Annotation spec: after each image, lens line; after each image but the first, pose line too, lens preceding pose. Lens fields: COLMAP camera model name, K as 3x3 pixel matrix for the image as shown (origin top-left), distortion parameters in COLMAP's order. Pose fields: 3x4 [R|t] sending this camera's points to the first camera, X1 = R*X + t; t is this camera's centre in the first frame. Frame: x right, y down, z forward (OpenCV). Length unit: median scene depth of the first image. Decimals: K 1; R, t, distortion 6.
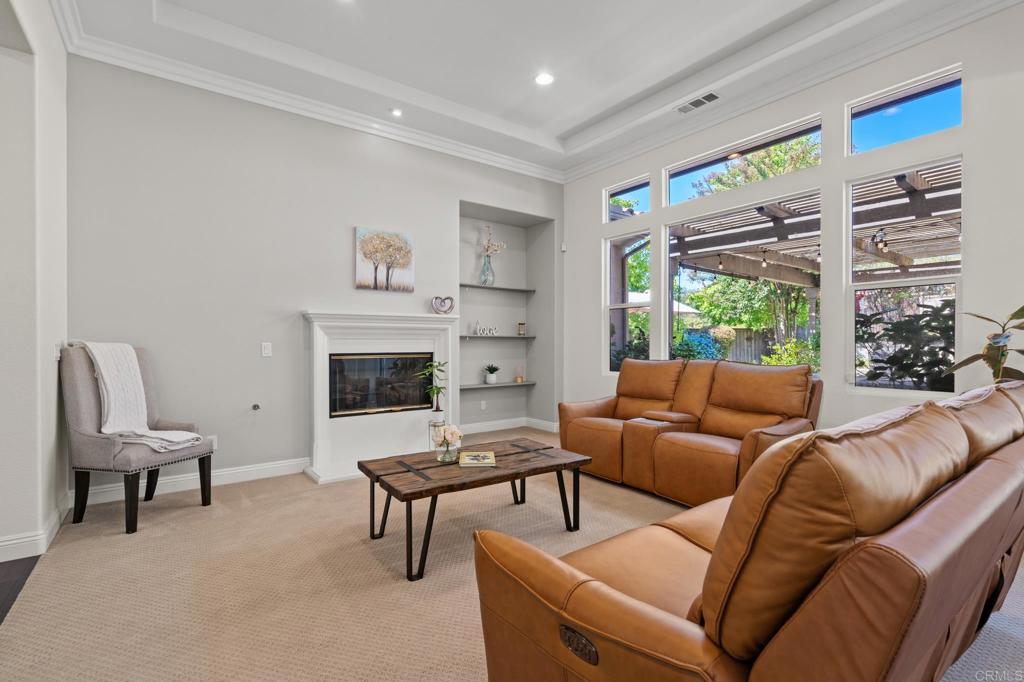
lens RADIAL K [[464.2, 0, 511.9], [0, 464.2, 347.5], [0, 0, 1]] dist [-0.003981, 0.000917]
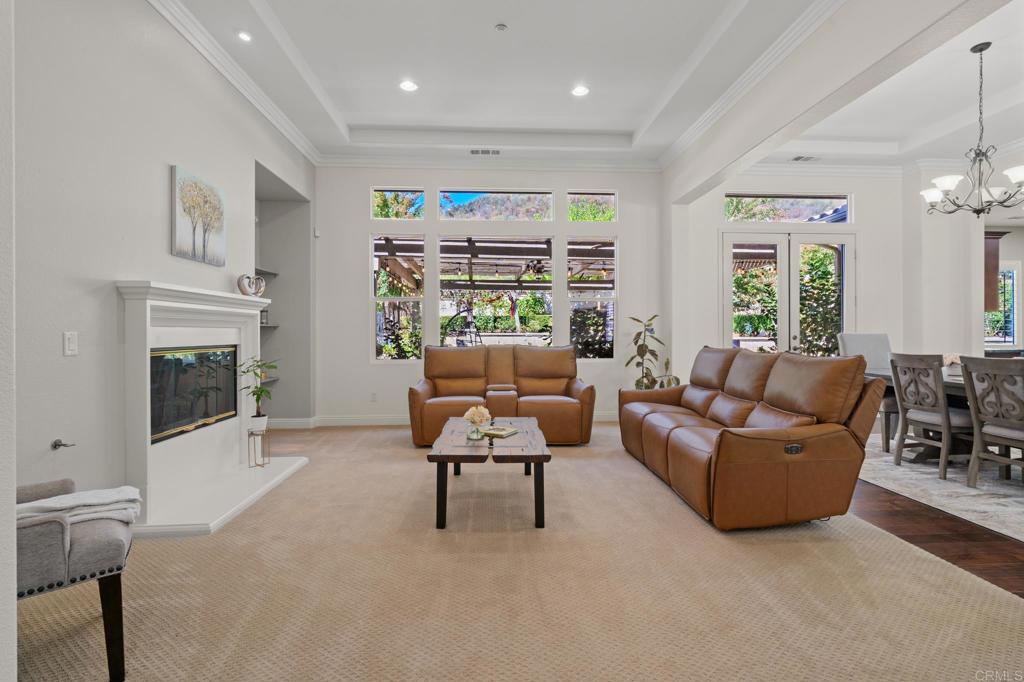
lens RADIAL K [[464.2, 0, 514.1], [0, 464.2, 330.9], [0, 0, 1]] dist [-0.003981, 0.000917]
pose [[0.557324, 0.003215, 0.830289, -0.604146], [0.010415, 0.999887, -0.010862, 0.000961], [-0.830230, 0.014701, 0.557228, 0.182537]]
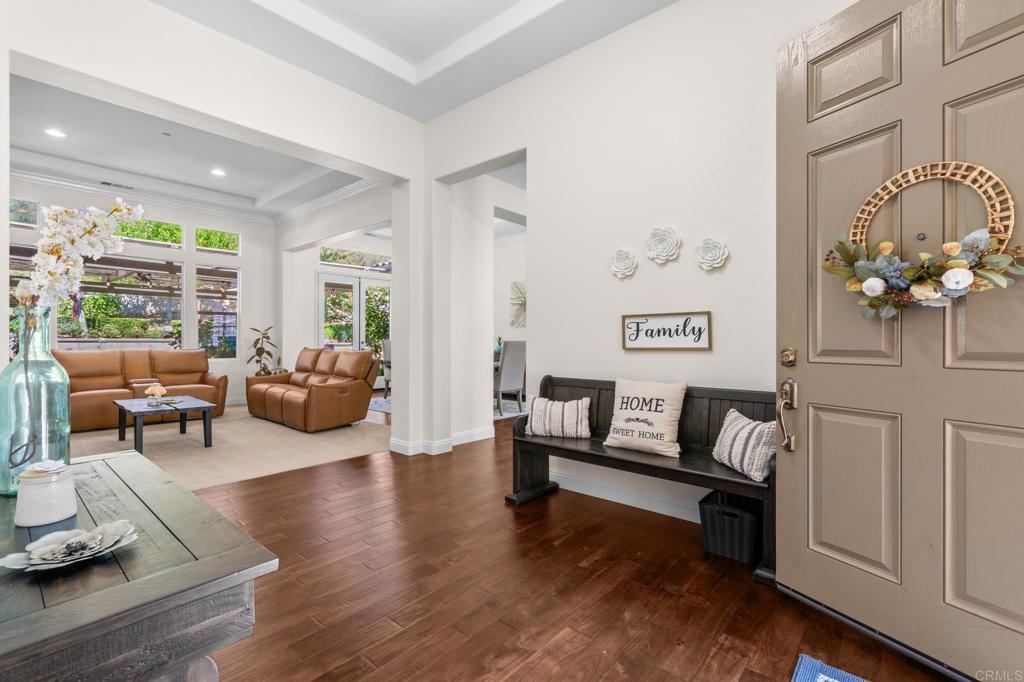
lens RADIAL K [[464.2, 0, 518.5], [0, 464.2, 338.7], [0, 0, 1]] dist [-0.003981, 0.000917]
pose [[-0.217982, 0.001868, 0.975951, -1.315112], [0.007568, 0.999971, -0.000224, 0.002779], [-0.975924, 0.007338, -0.217990, 0.017236]]
